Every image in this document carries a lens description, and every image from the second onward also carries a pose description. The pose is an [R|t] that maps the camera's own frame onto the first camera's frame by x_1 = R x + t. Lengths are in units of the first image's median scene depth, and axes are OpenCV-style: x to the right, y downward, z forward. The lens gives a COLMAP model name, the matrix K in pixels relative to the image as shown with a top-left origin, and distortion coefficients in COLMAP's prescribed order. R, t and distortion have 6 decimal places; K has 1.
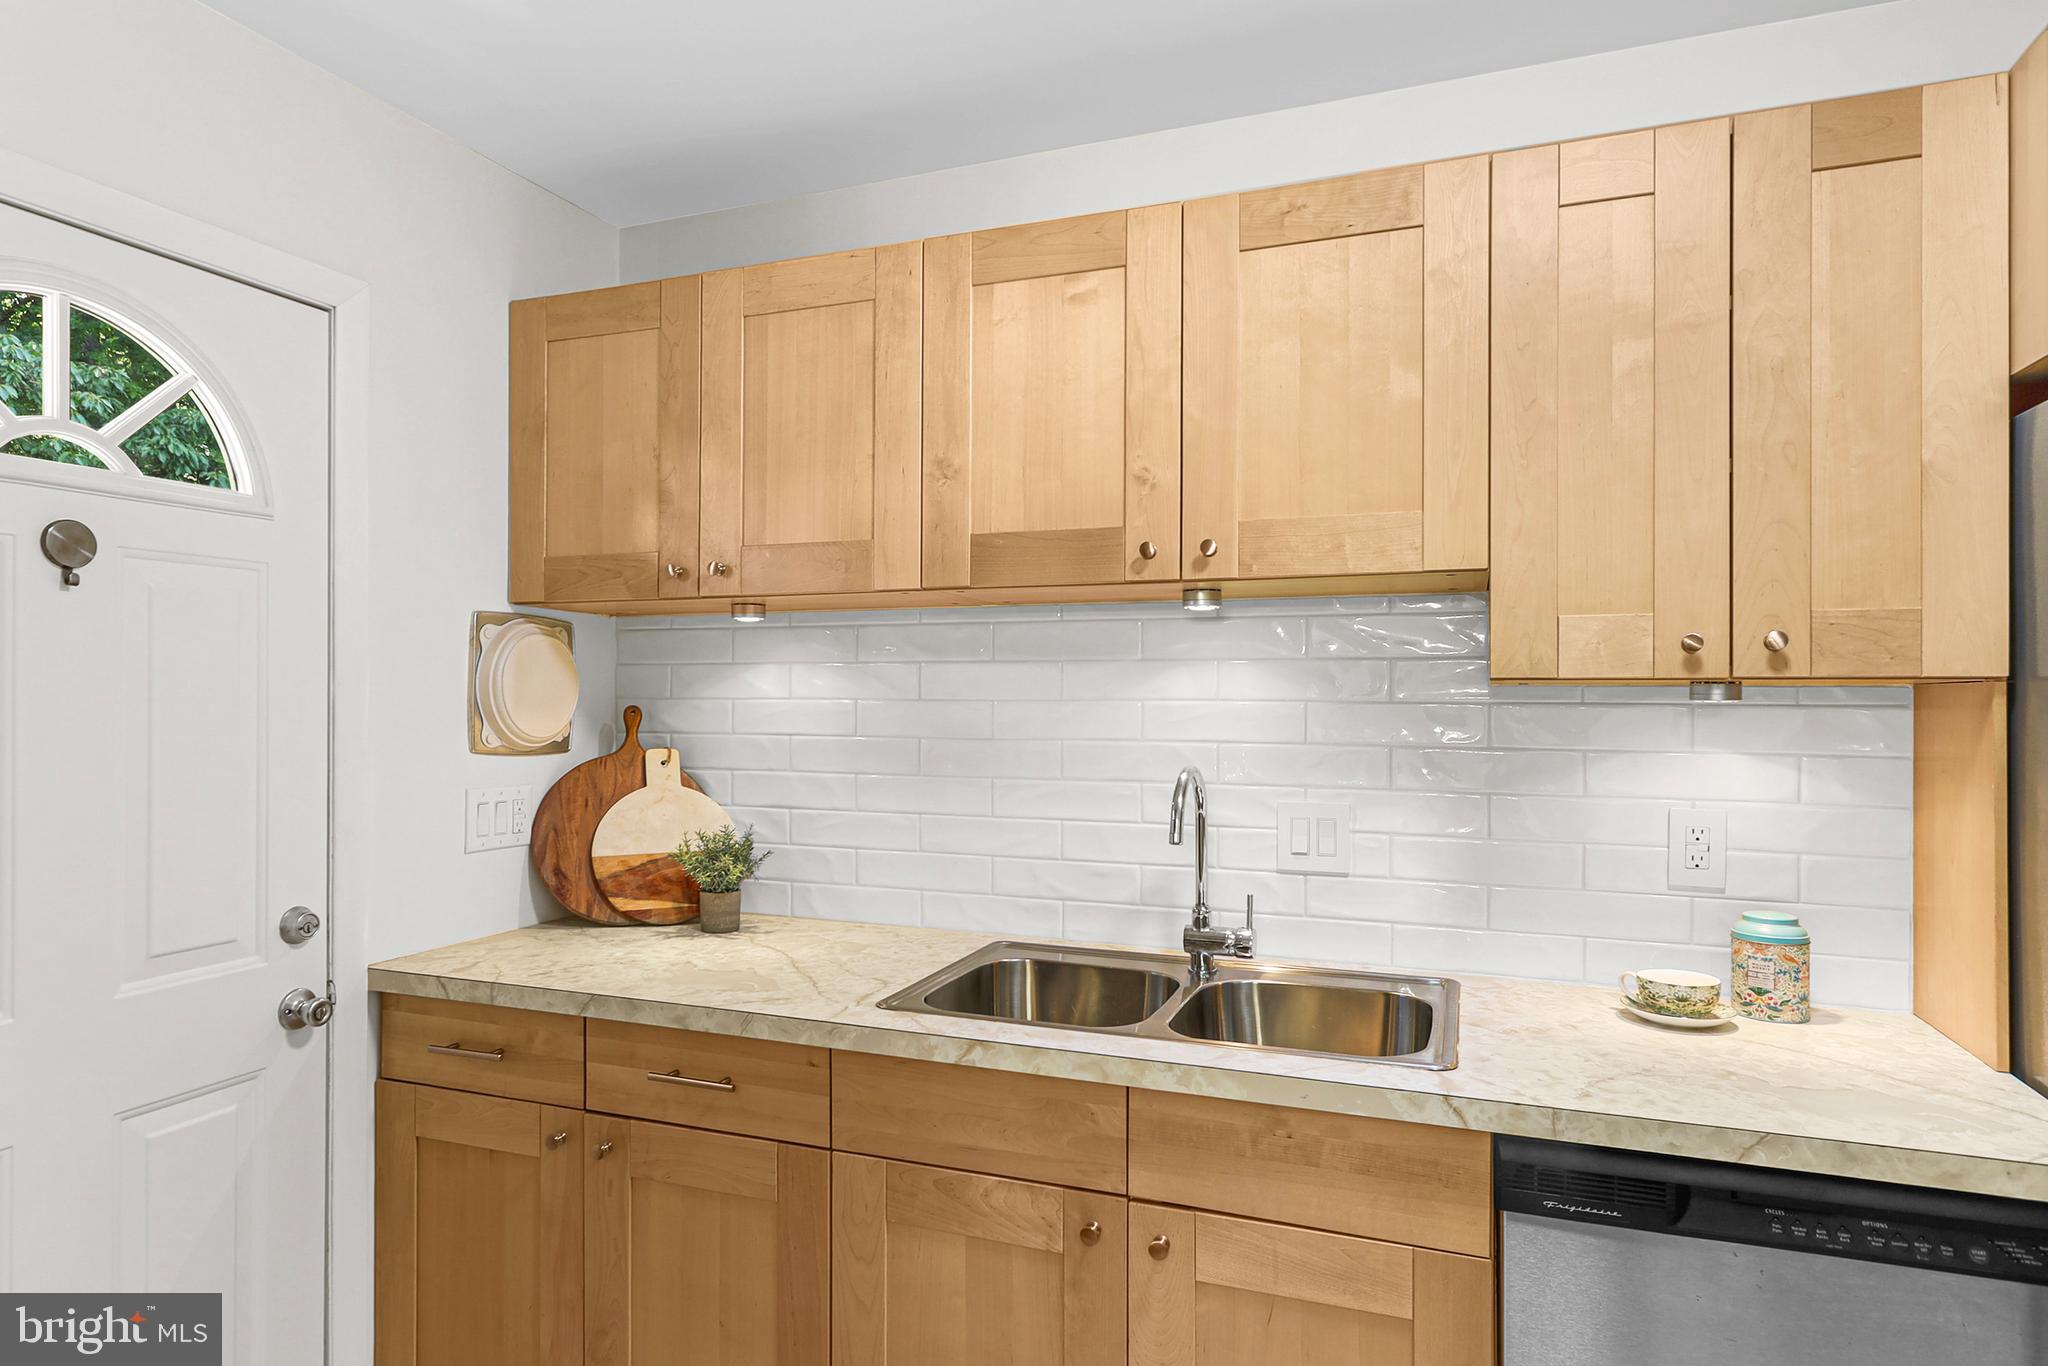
lens RADIAL K [[1179.8, 0, 992.0], [0, 1179.8, 687.1], [0, 0, 1]] dist [0.004255, 0.001070]
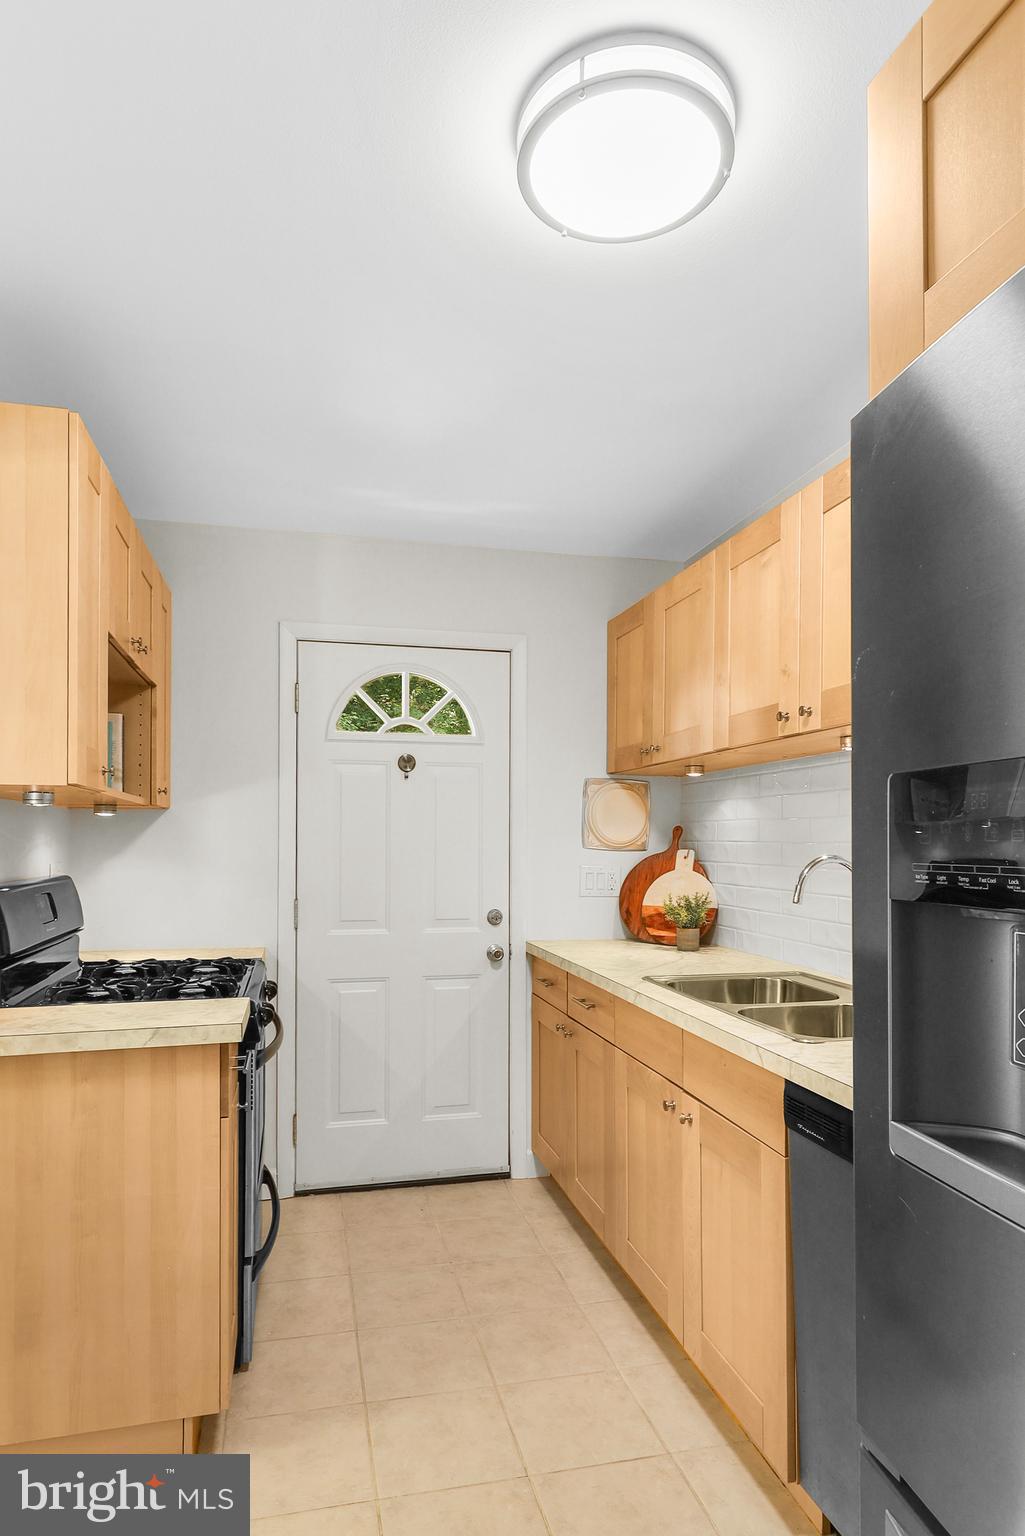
lens RADIAL K [[884.9, 0, 507.1], [0, 884.9, 825.6], [0, 0, 1]] dist [0.002114, 0.000058]
pose [[0.571299, -0.012360, -0.820649, 0.745219], [0.000721, 0.999894, -0.014558, 0.039571], [0.820741, 0.007725, 0.571248, 0.016541]]
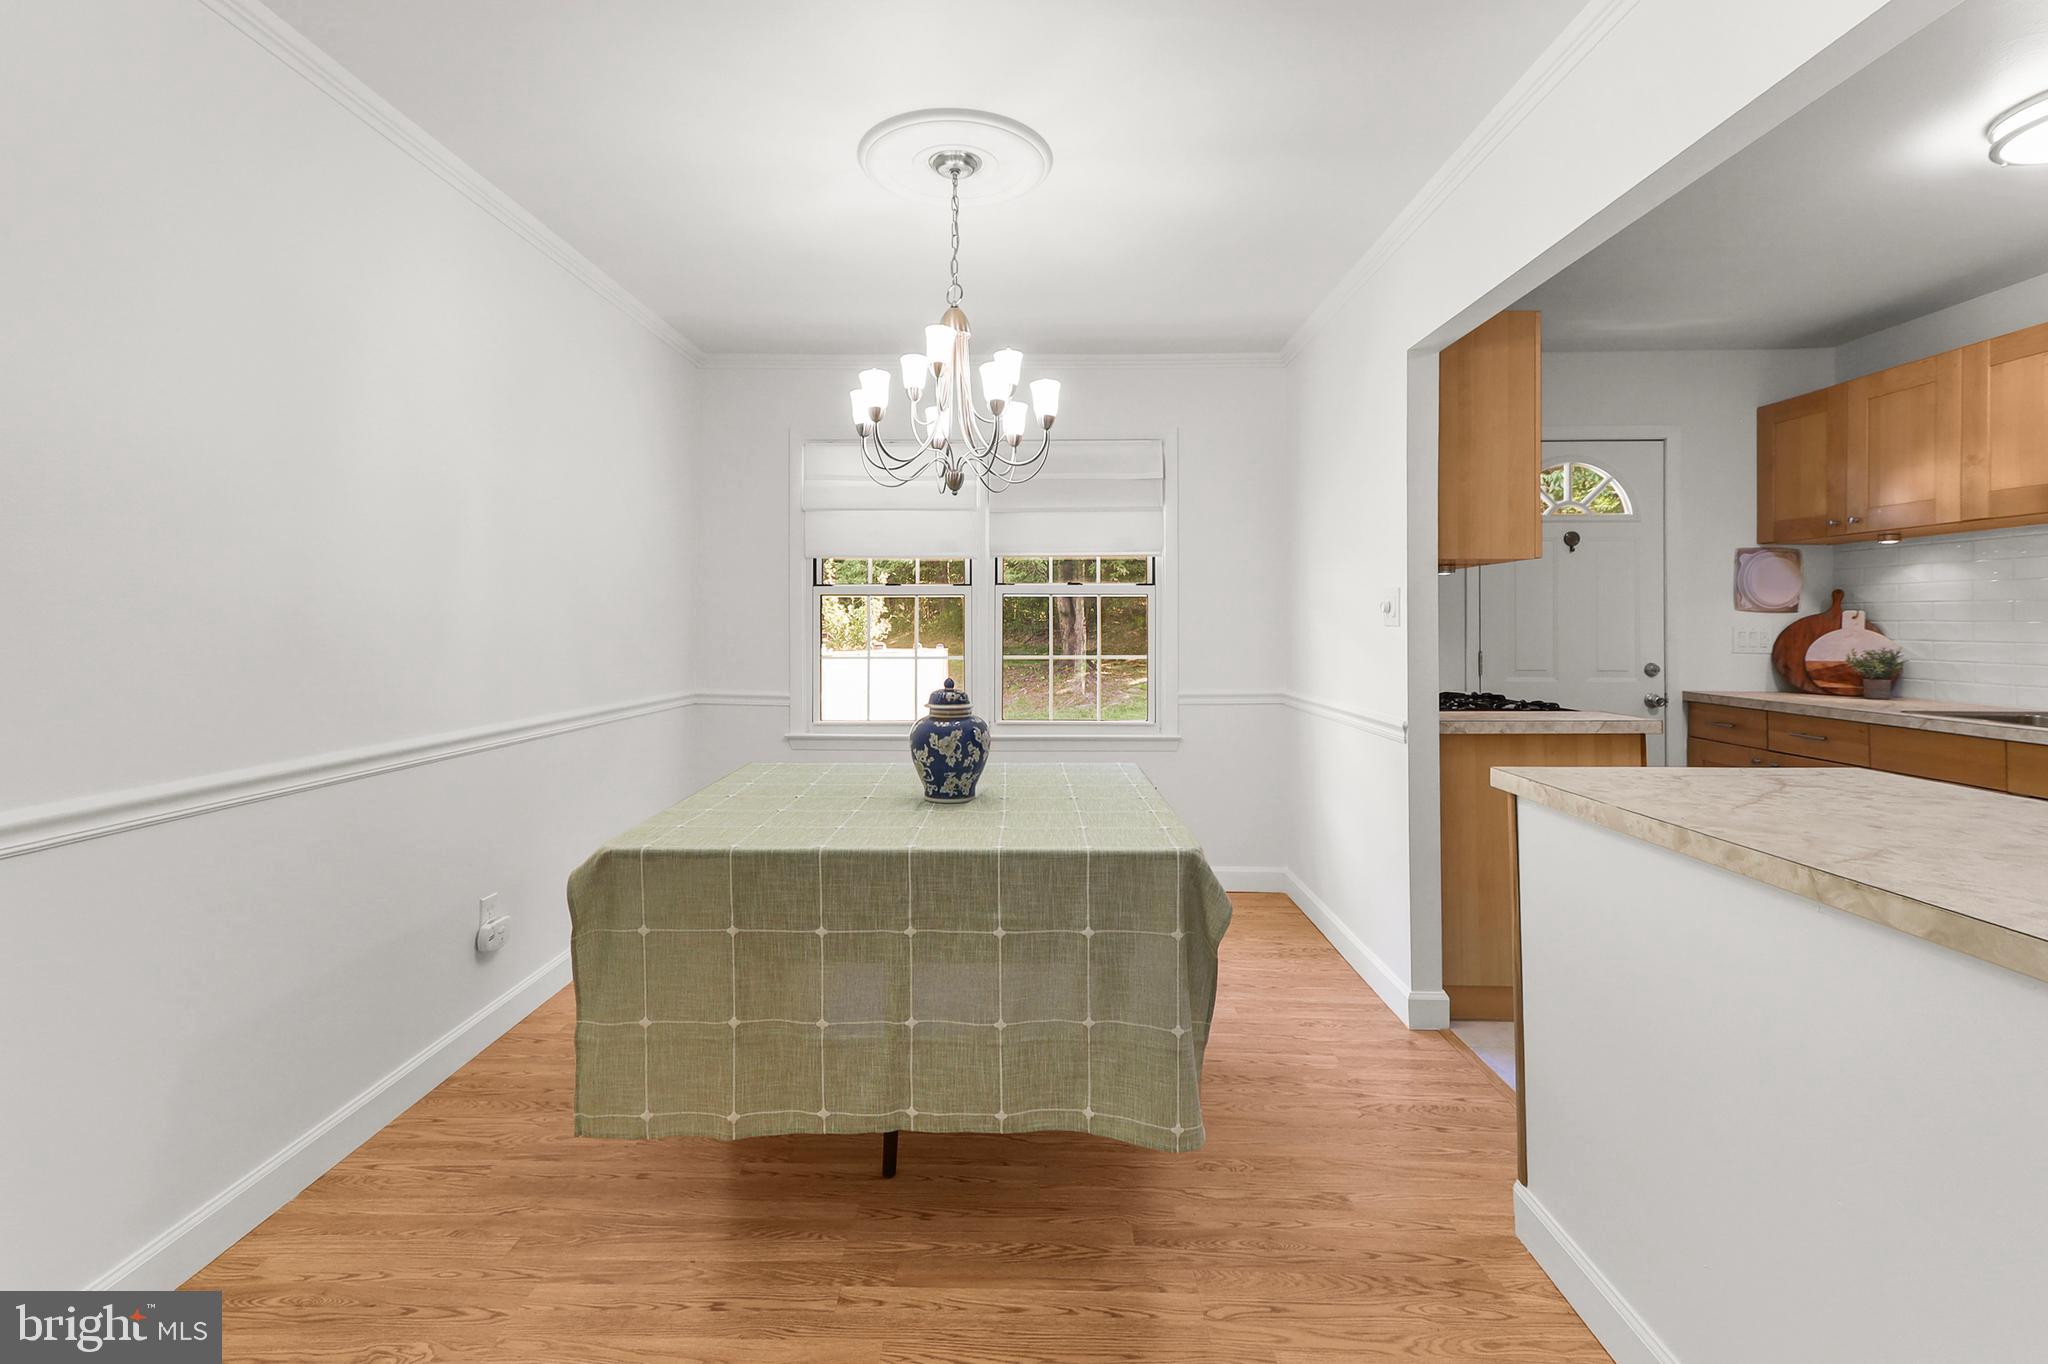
lens RADIAL K [[955.0, 0, 1017.6], [0, 955.0, 612.4], [0, 0, 1]] dist [0.023739, -0.000536]
pose [[0.349645, -0.011387, -0.936813, 0.844082], [0.003132, 0.999935, -0.010985, 0.076840], [0.936877, 0.000907, 0.349658, -0.981525]]
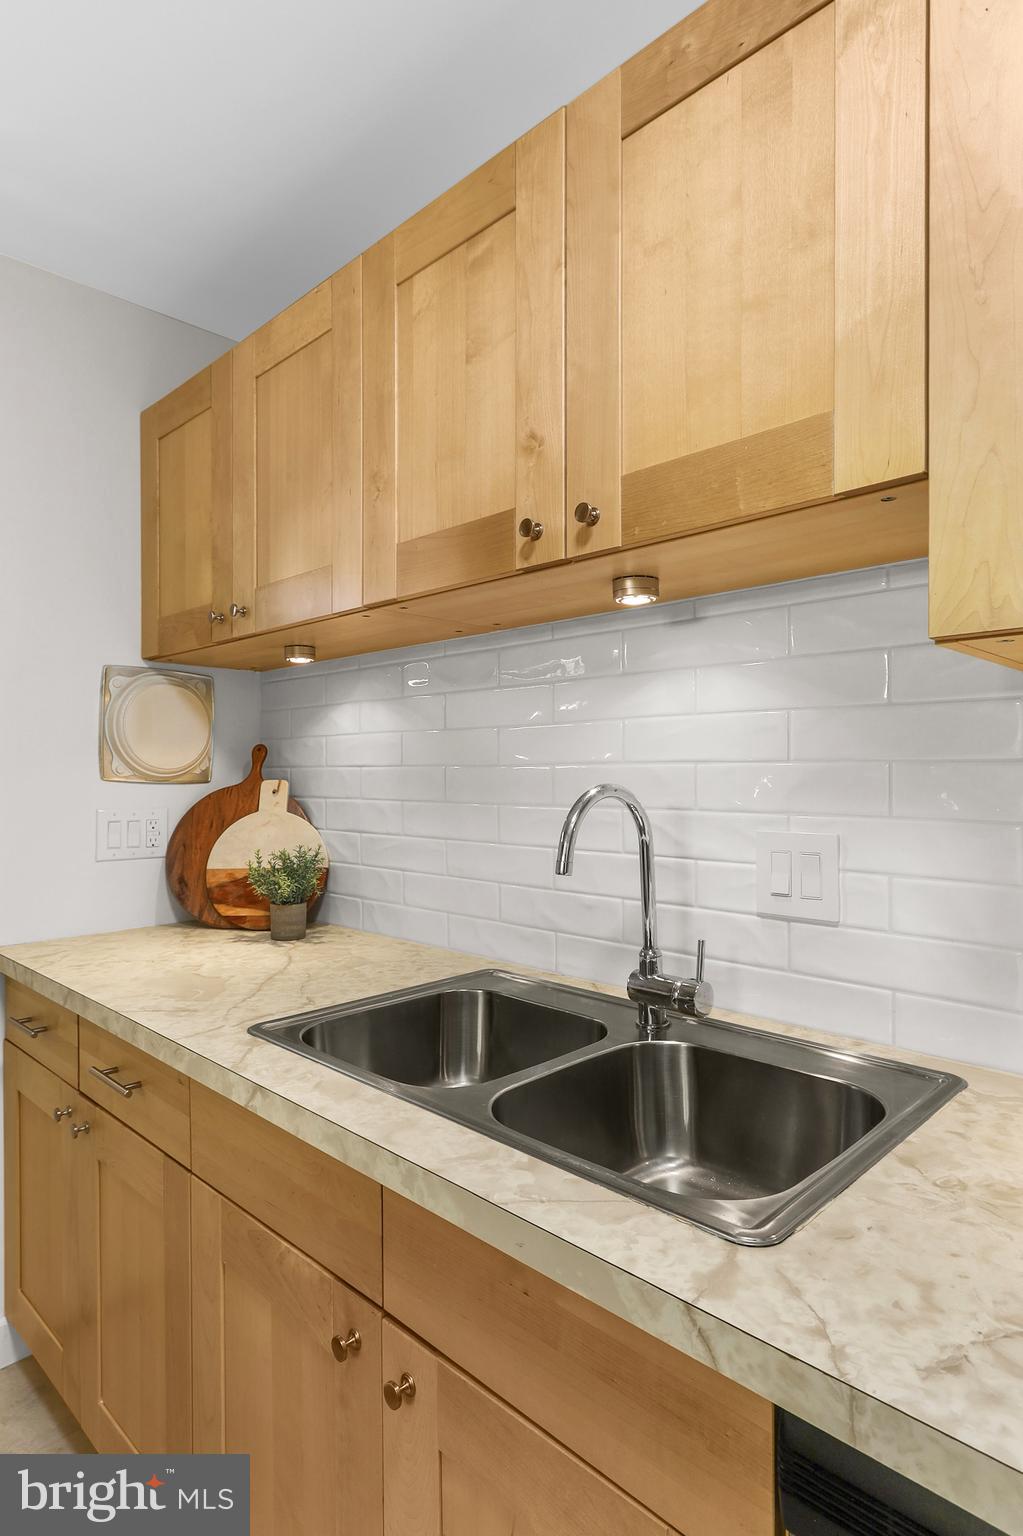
lens RADIAL K [[838.1, 0, 511.5], [0, 838.1, 768.0], [0, 0, 1]] dist [0.004326, -0.000022]
pose [[0.920891, -0.009857, -0.389695, 0.295203], [0.011334, 0.999935, 0.001493, 0.046790], [0.389655, -0.005792, 0.920943, 0.362709]]
